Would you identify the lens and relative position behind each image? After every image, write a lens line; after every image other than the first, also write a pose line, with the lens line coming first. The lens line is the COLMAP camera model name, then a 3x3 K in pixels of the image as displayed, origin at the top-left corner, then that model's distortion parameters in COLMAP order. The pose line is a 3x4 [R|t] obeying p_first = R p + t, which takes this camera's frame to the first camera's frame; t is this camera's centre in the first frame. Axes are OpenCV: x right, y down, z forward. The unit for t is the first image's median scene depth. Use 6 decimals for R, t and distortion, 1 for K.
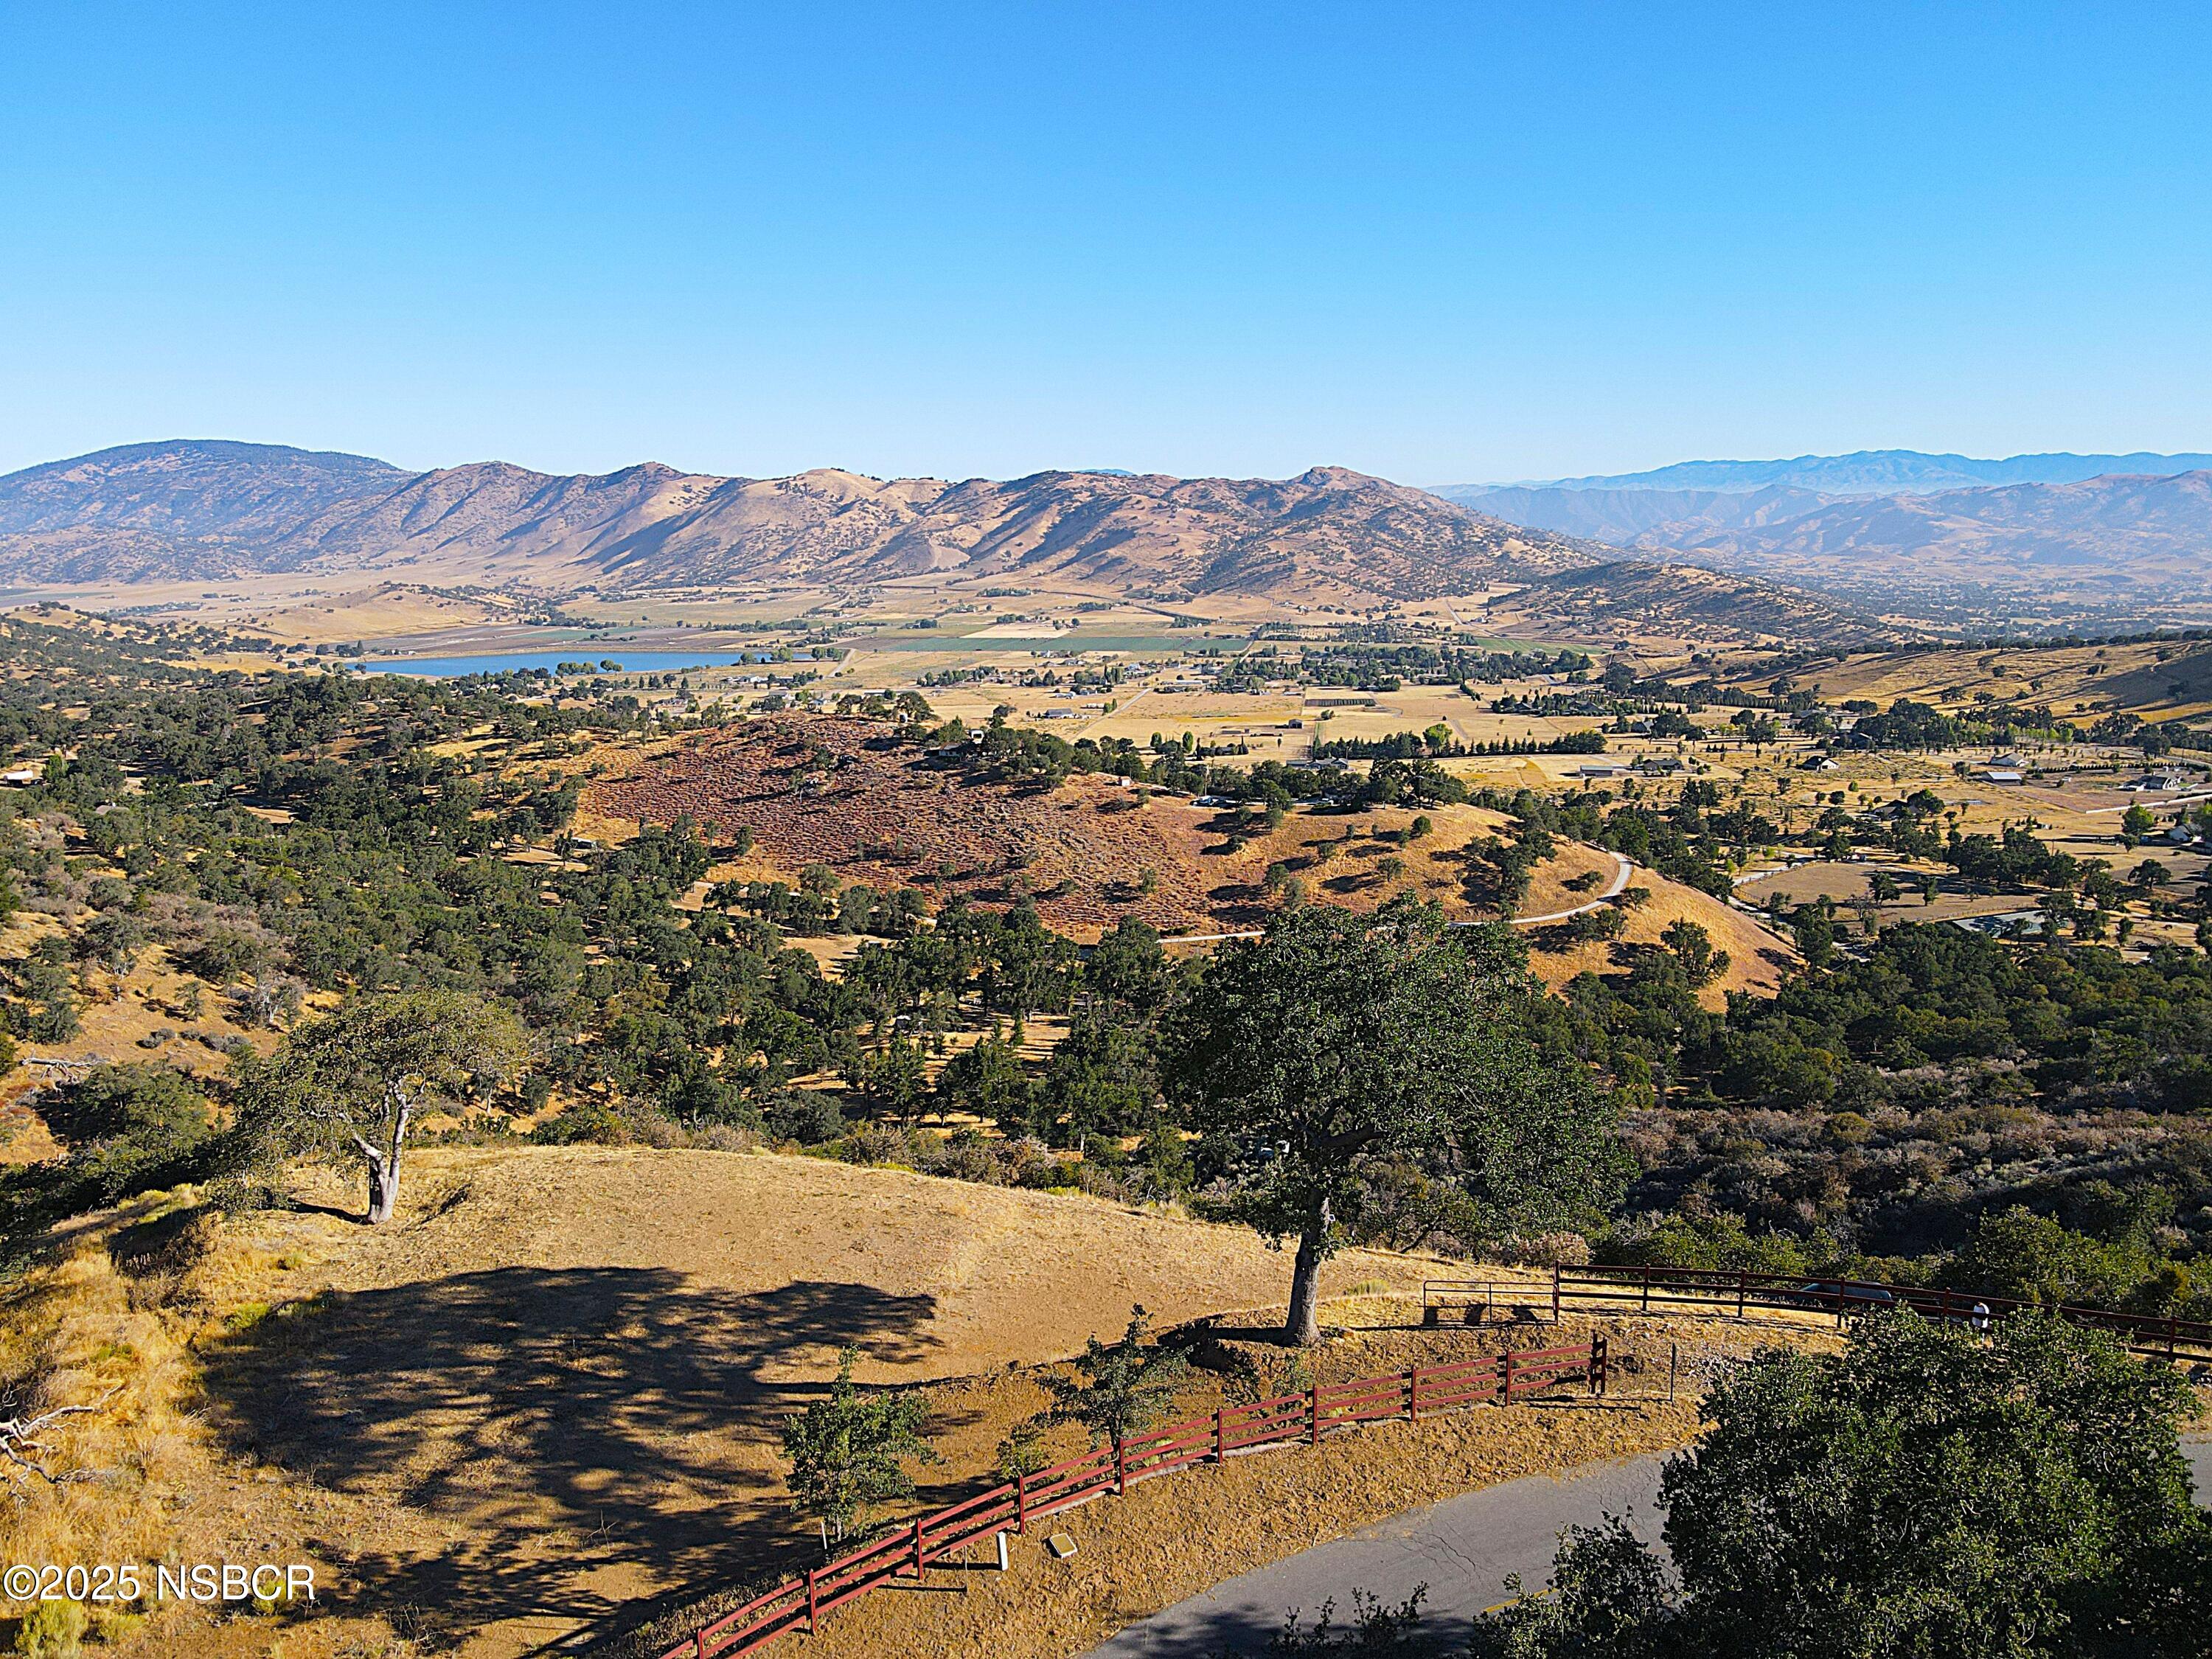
lens RADIAL K [[1613.4, 0, 1100.2], [0, 1613.4, 835.4], [0, 0, 1]] dist [-0.001405, 0.029421]
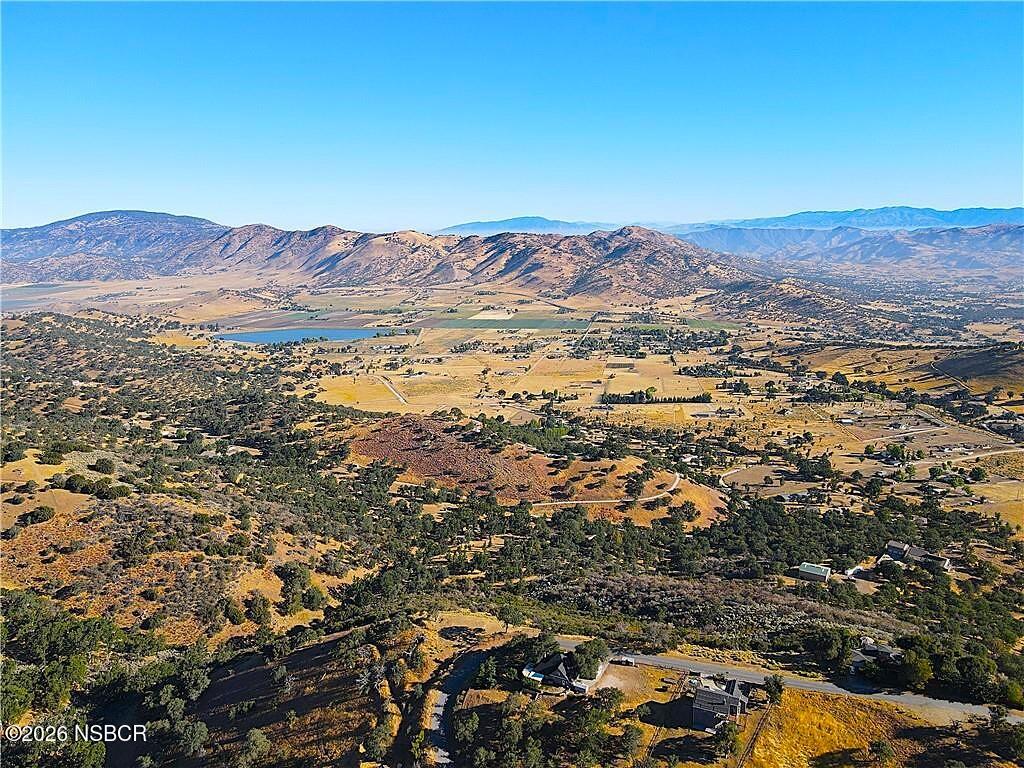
lens RADIAL K [[746.9, 0, 512.6], [0, 746.9, 384.5], [0, 0, 1]] dist [-0.001405, 0.029421]
pose [[0.999731, 0.004147, -0.022805, 0.007052], [-0.004113, 0.999990, 0.001555, -0.044995], [0.022811, -0.001461, 0.999739, -0.133420]]
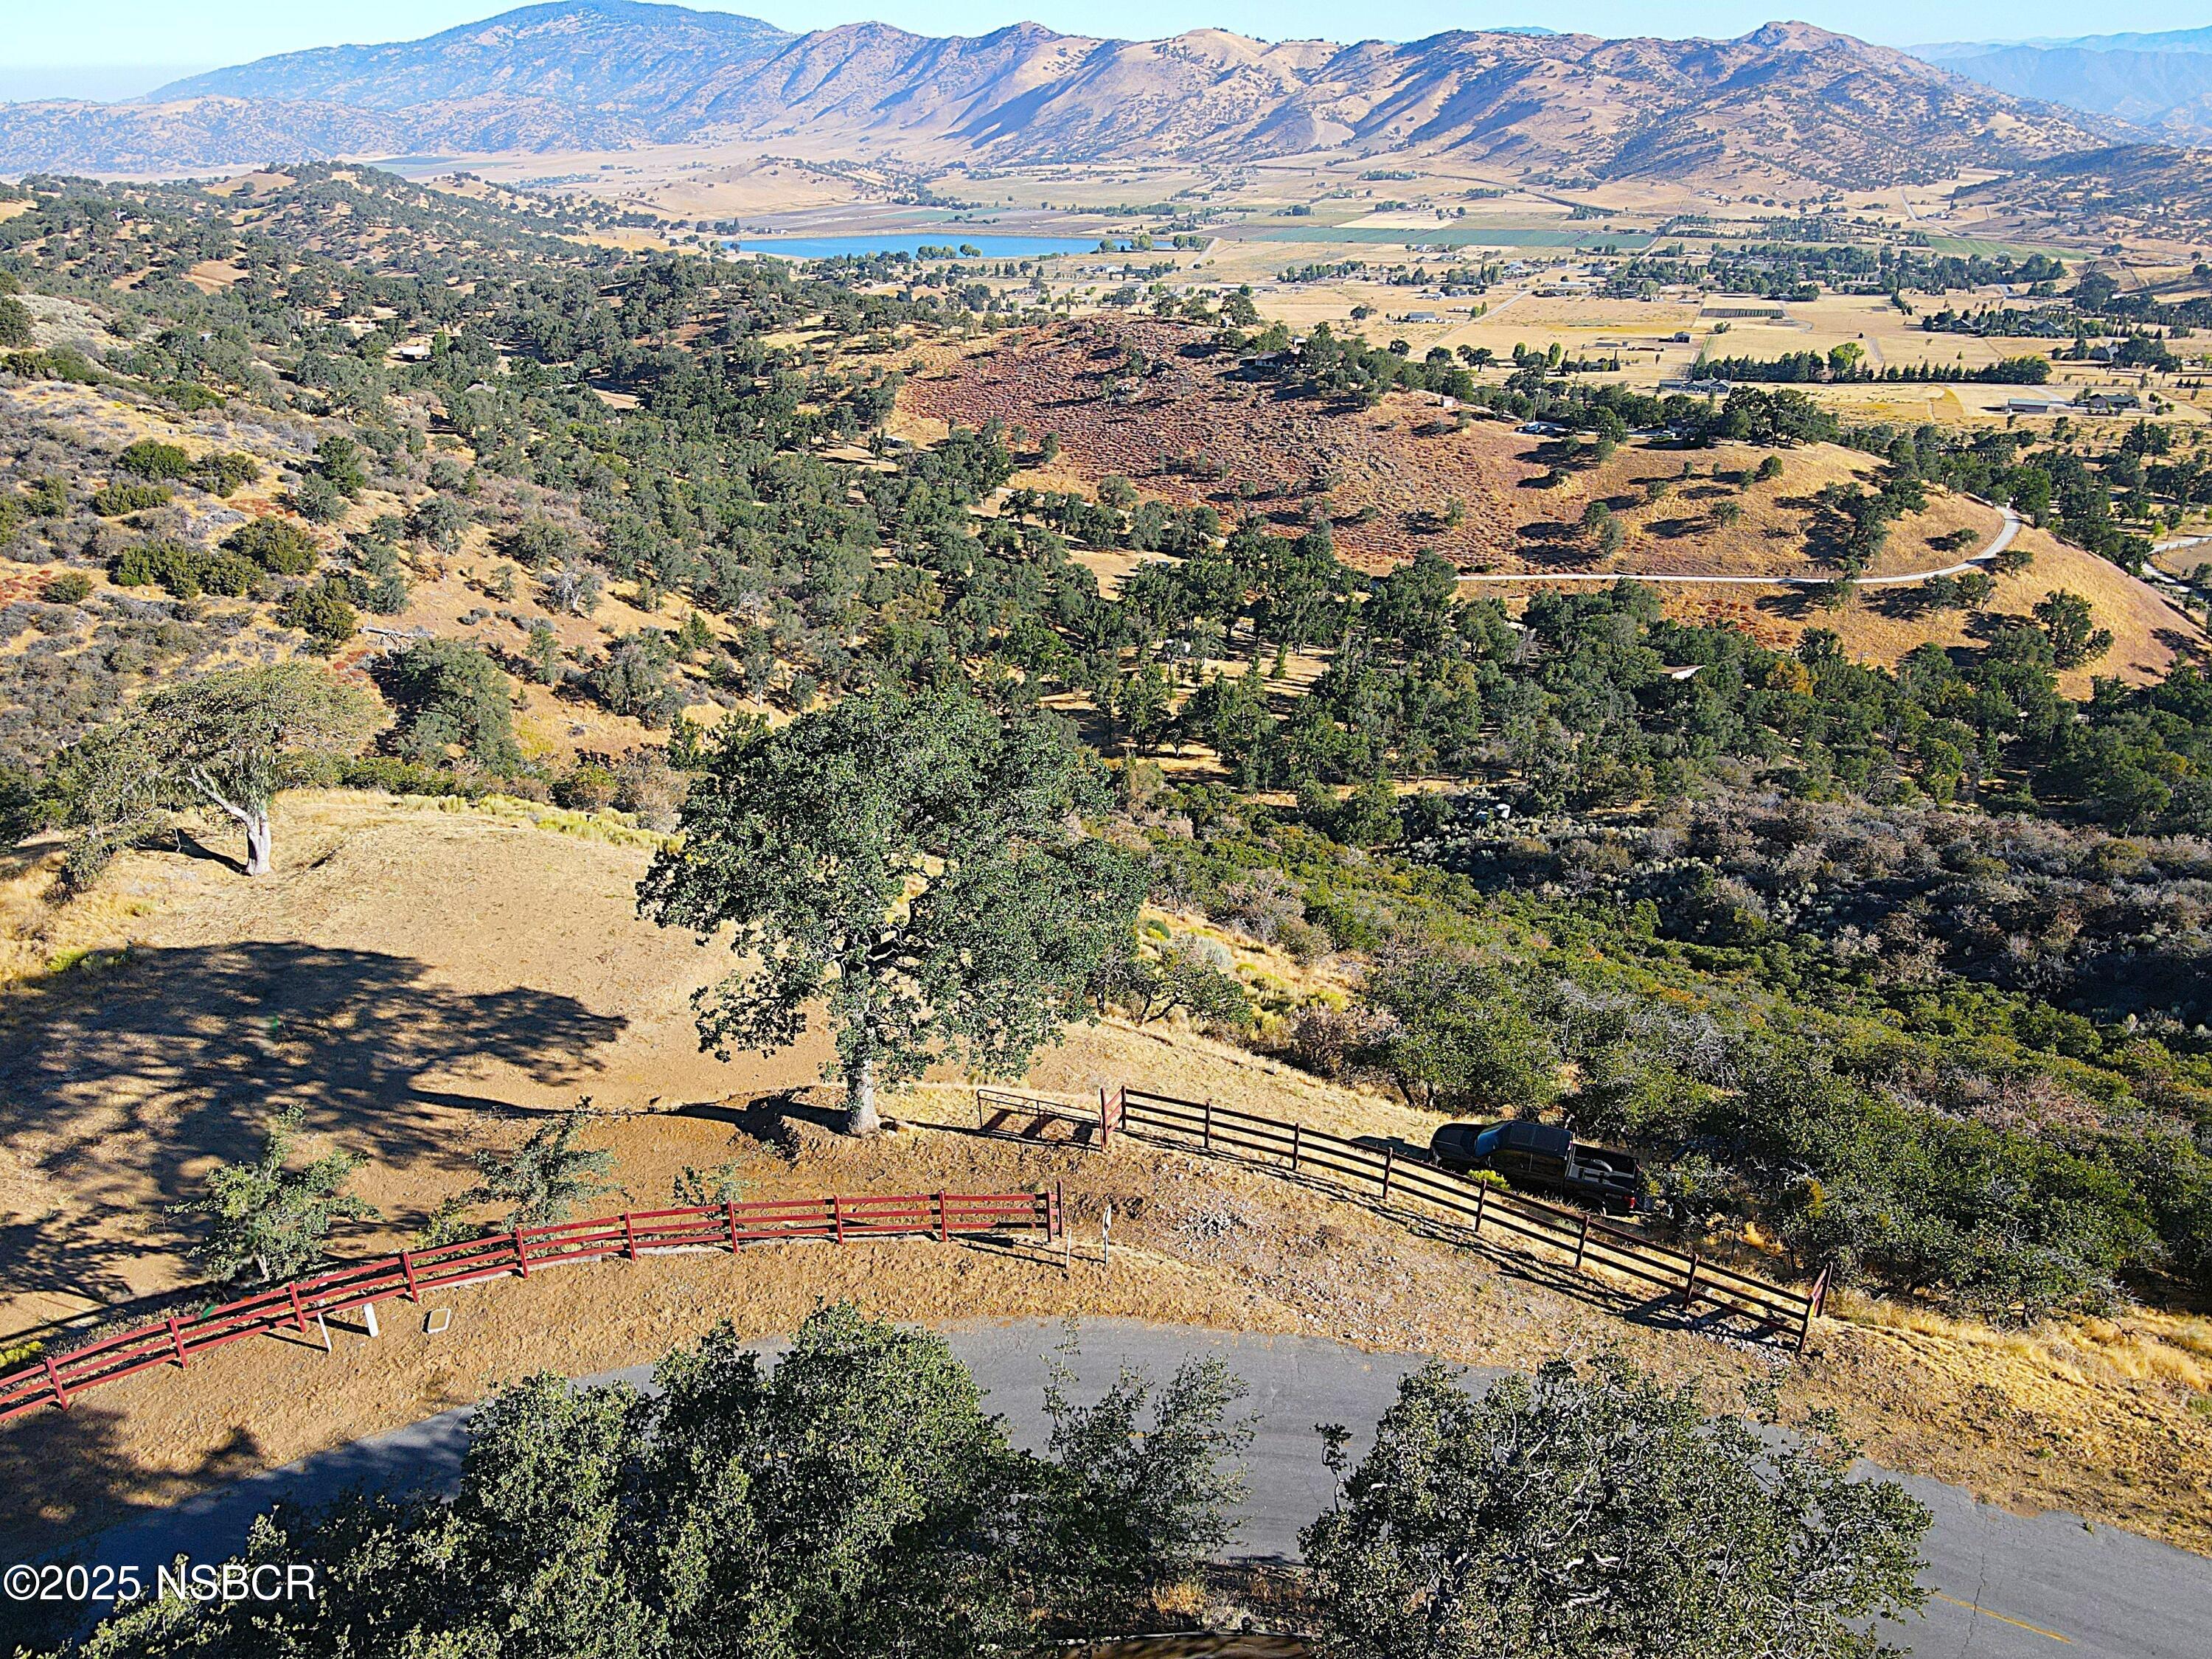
lens RADIAL K [[1613.4, 0, 1102.3], [0, 1613.4, 833.4], [0, 0, 1]] dist [-0.001405, 0.029421]
pose [[0.974610, 0.096669, -0.201966, 0.009425], [-0.046075, 0.969283, 0.241595, -0.002193], [0.219117, -0.226155, 0.949127, 0.002917]]
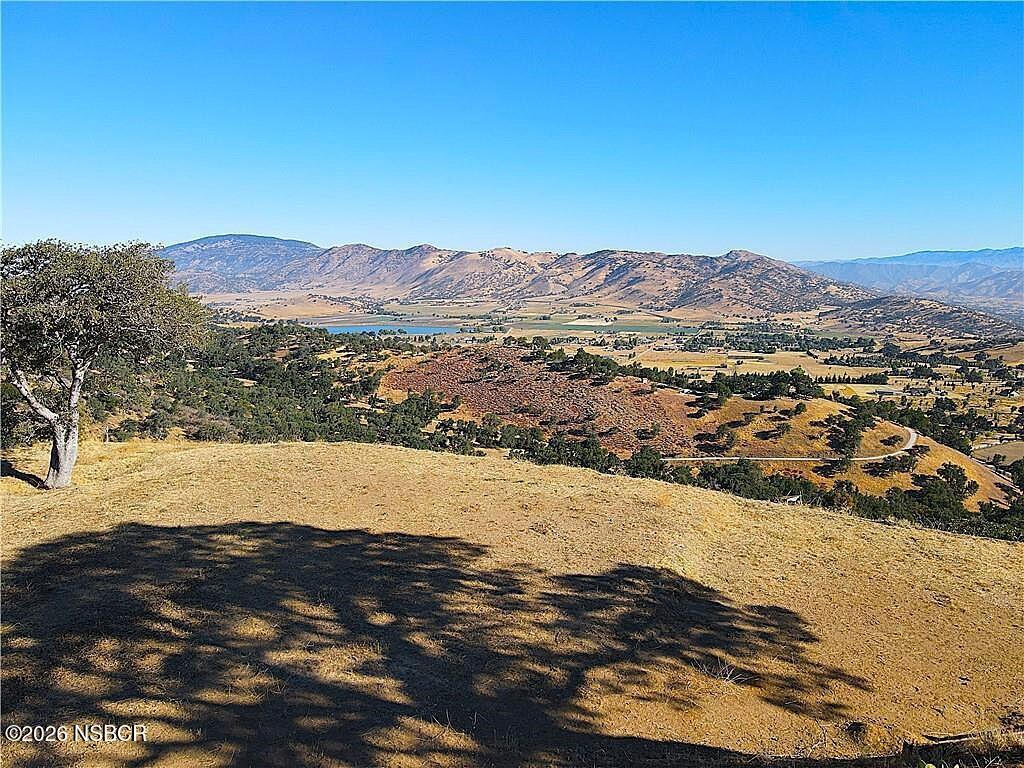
lens RADIAL K [[746.9, 0, 508.1], [0, 746.9, 388.4], [0, 0, 1]] dist [-0.001405, 0.029421]
pose [[0.987636, 0.039639, -0.151671, -0.003119], [-0.045862, 0.998234, -0.037753, 0.005338], [0.149907, 0.044242, 0.987710, 0.017086]]
